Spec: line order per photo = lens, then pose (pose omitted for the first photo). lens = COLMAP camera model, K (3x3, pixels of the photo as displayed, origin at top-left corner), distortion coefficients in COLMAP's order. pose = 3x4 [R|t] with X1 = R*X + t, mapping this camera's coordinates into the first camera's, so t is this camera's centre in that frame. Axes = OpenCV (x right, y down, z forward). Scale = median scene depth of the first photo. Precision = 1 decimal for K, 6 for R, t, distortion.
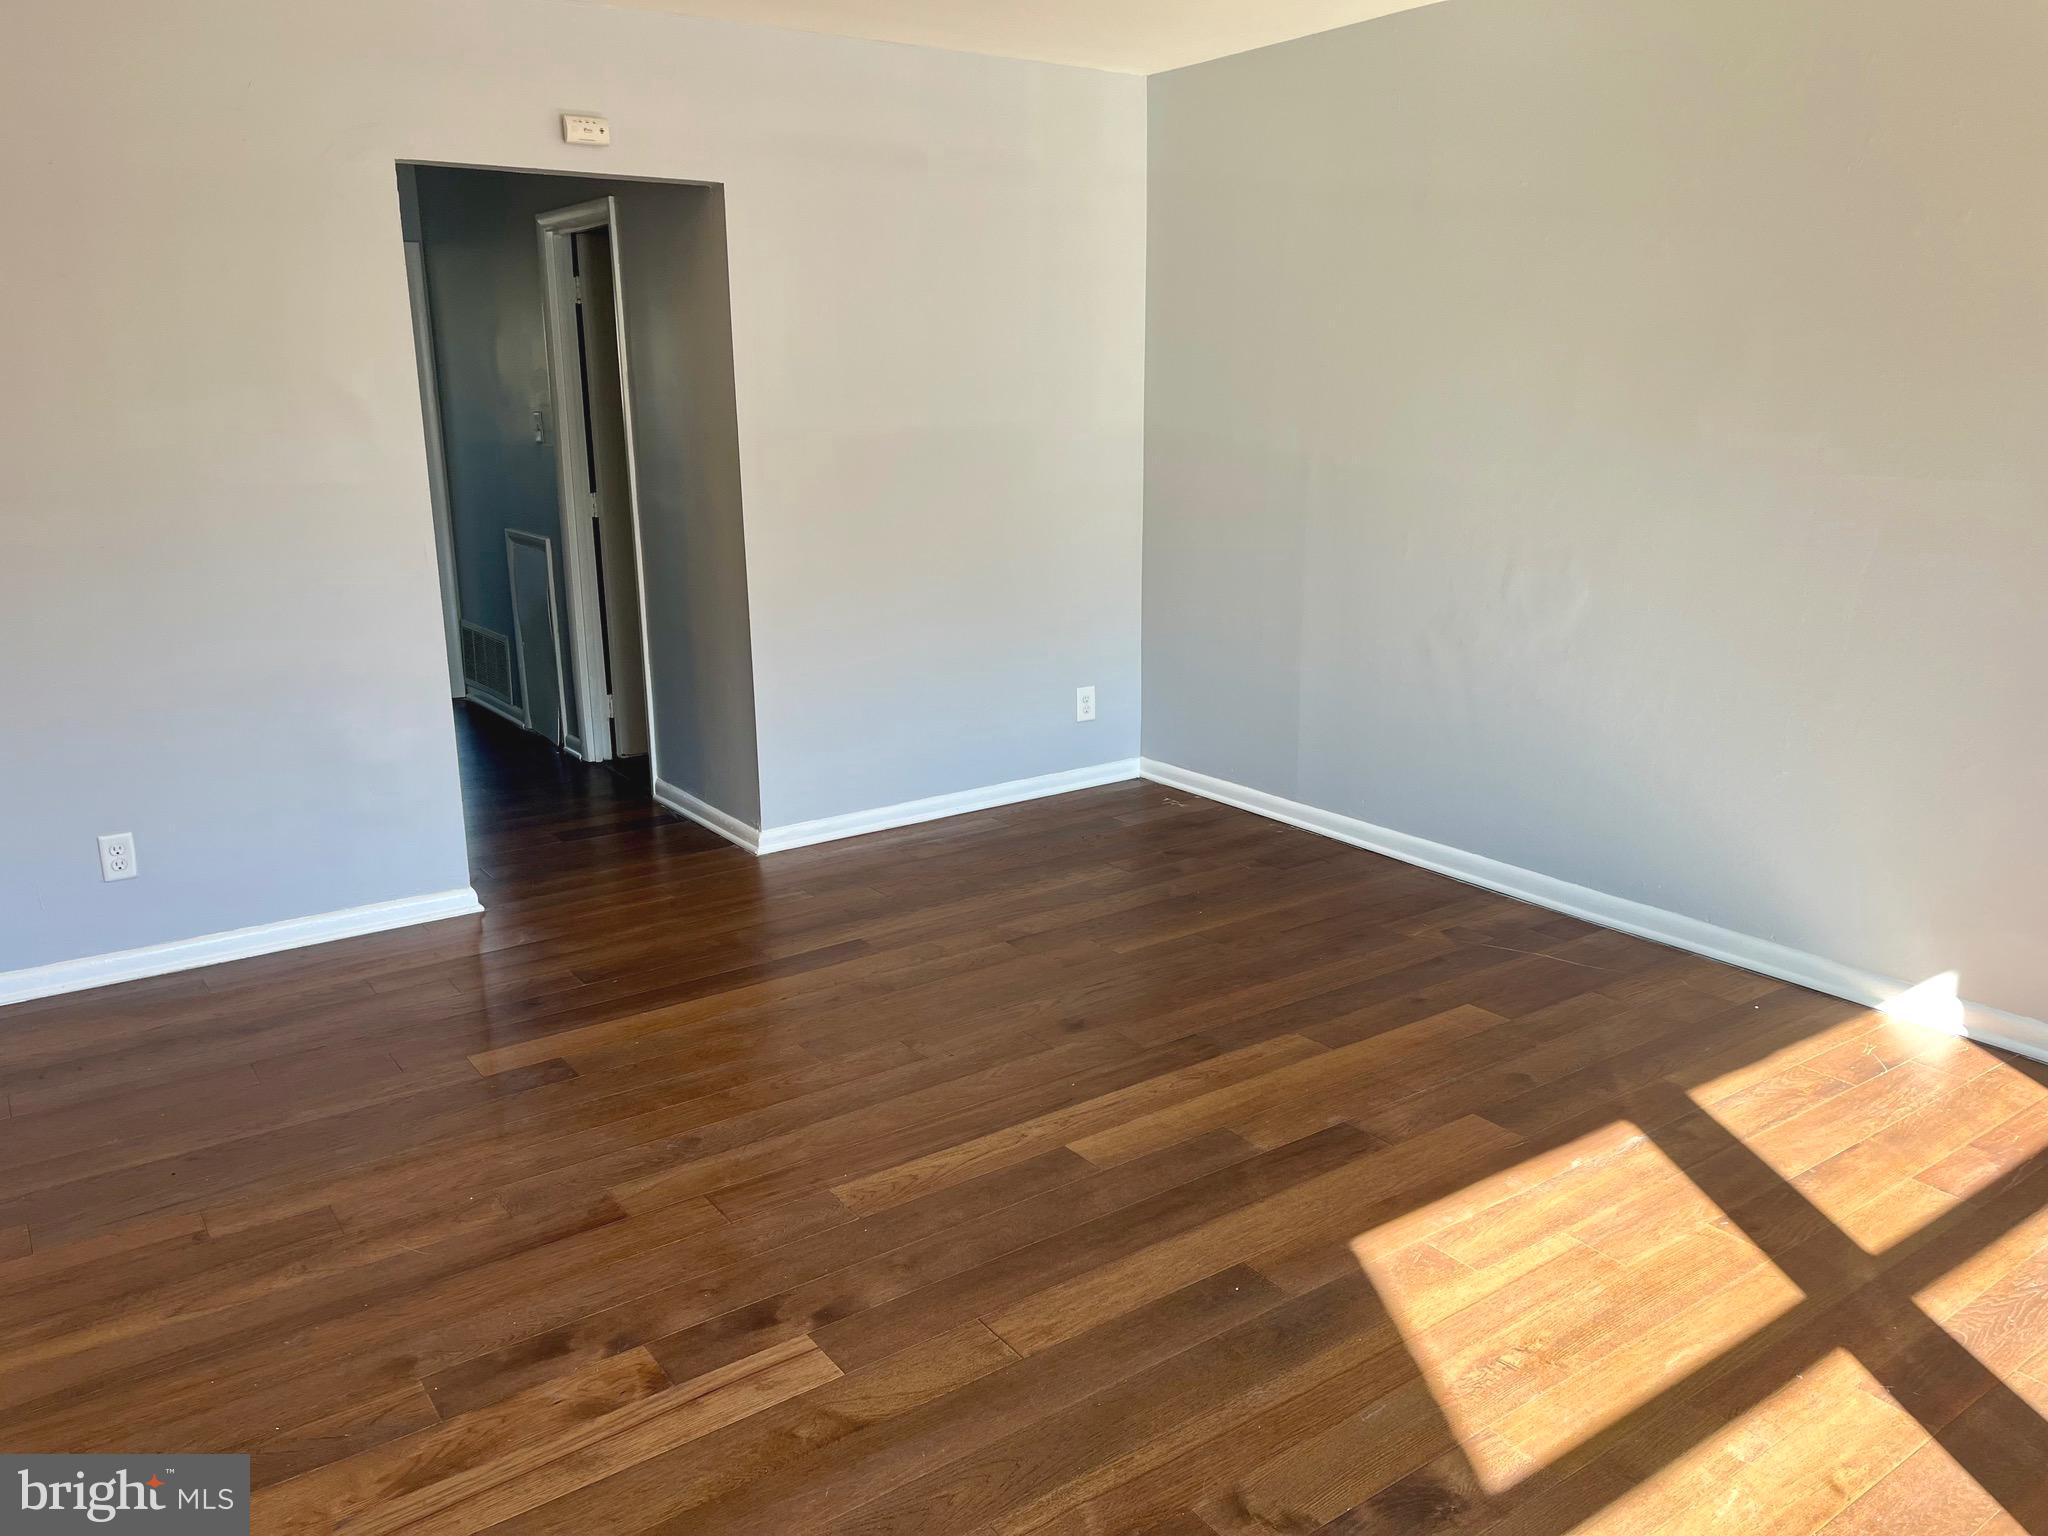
lens RADIAL K [[1559.8, 0, 1028.8], [0, 1559.8, 737.5], [0, 0, 1]] dist [0.037192, -0.098763]
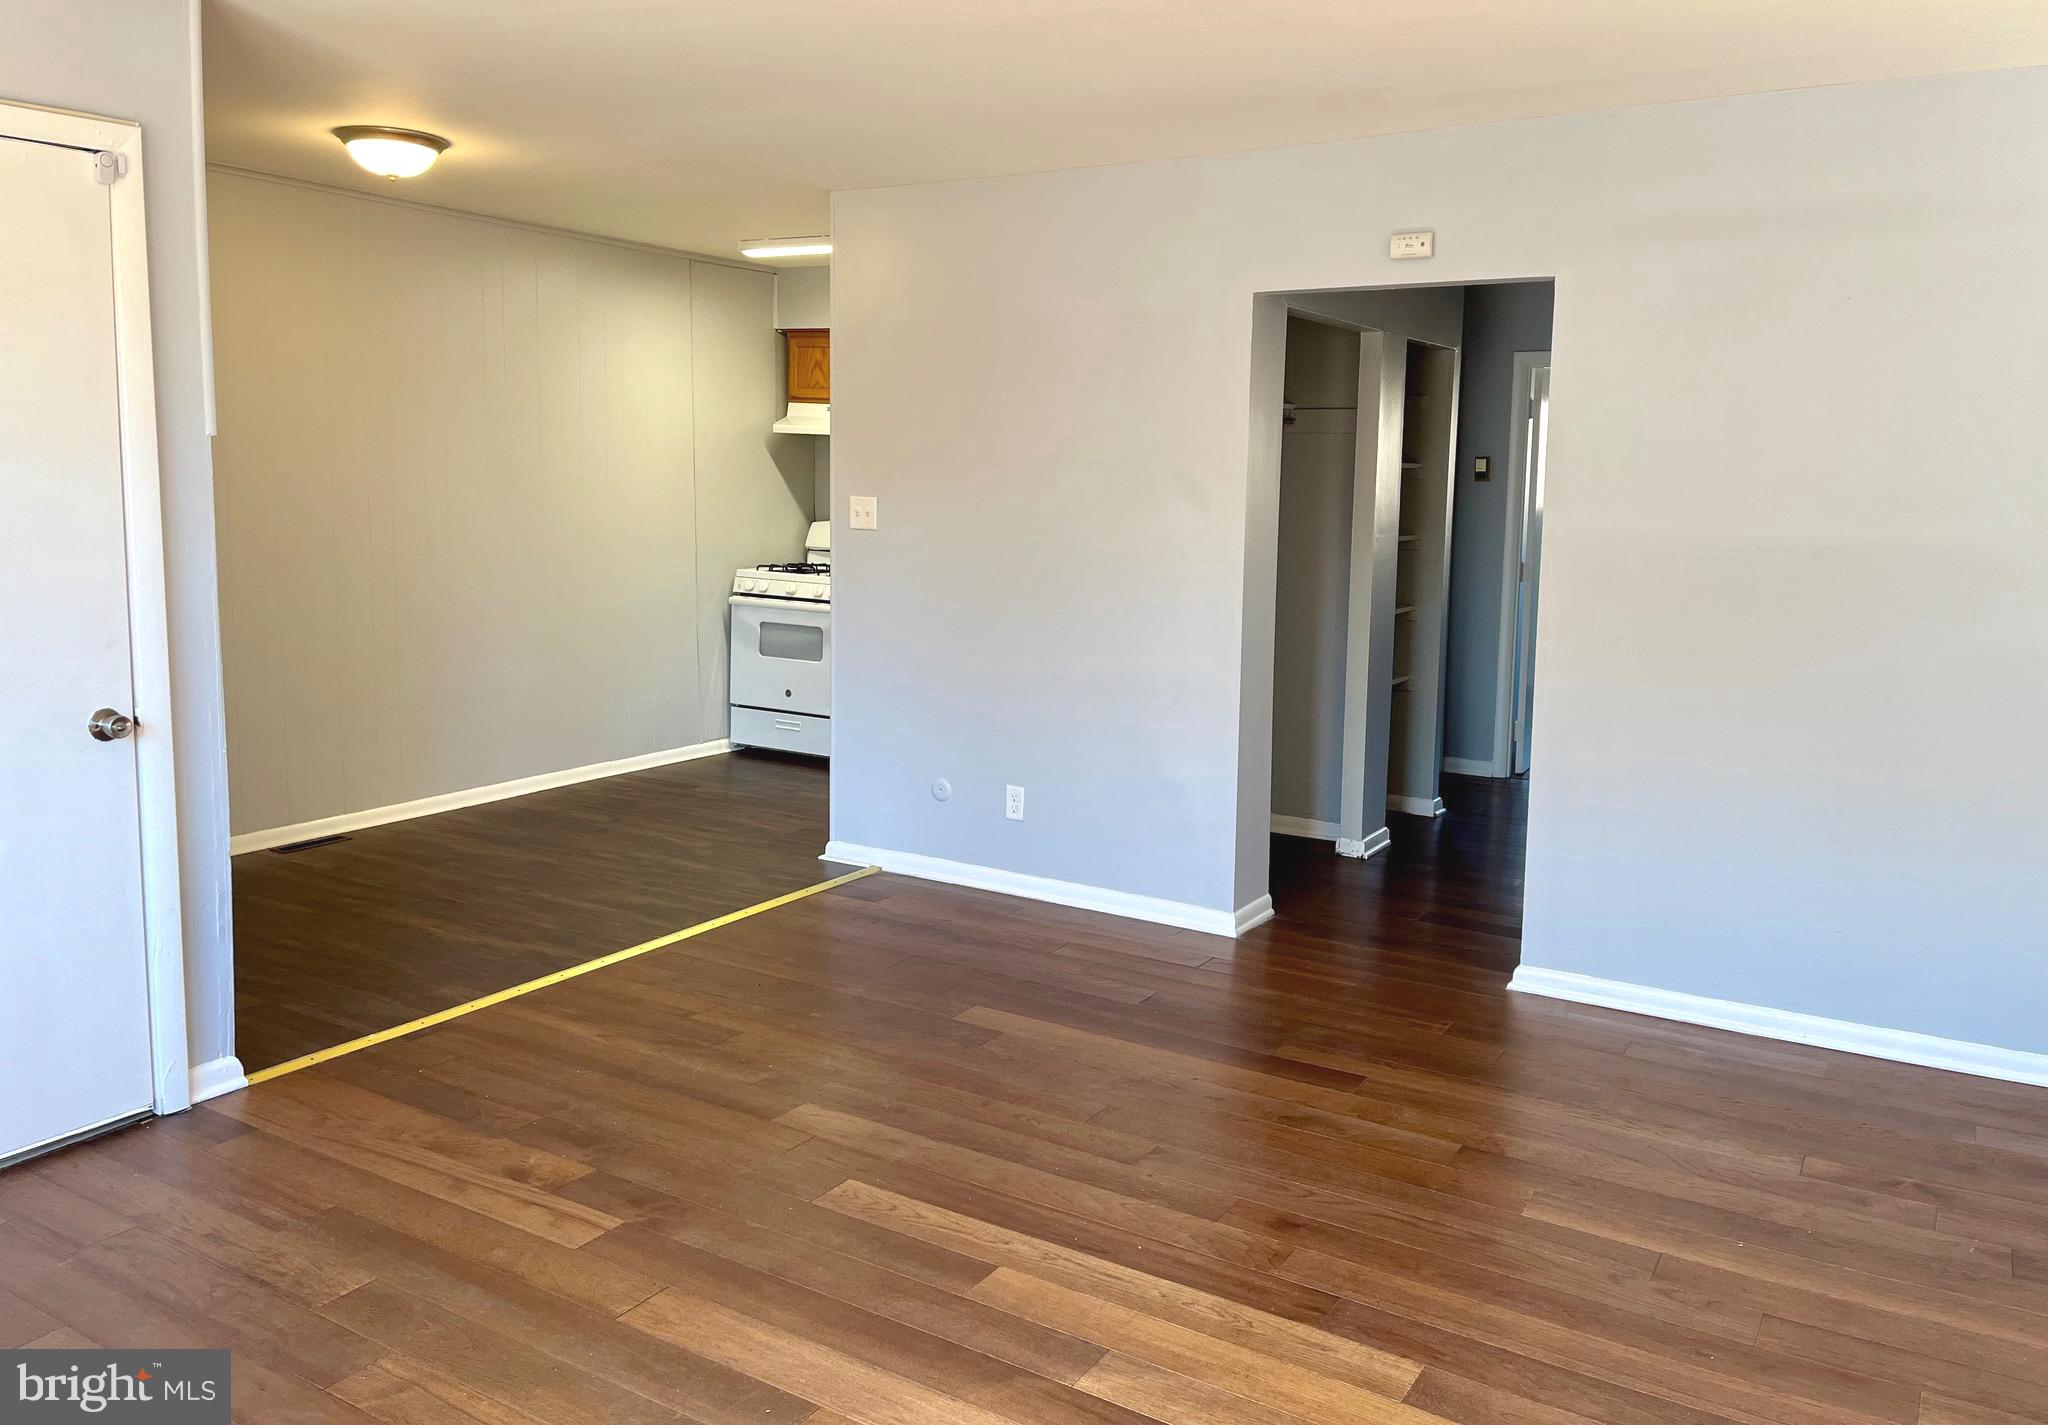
lens RADIAL K [[1527.7, 0, 1047.2], [0, 1527.7, 638.8], [0, 0, 1]] dist [0.008974, -0.002034]
pose [[0.402751, 0.120997, -0.907277, 0.621900], [-0.232055, 0.972337, 0.026662, -0.104721], [0.885405, 0.199800, 0.419687, 0.421575]]
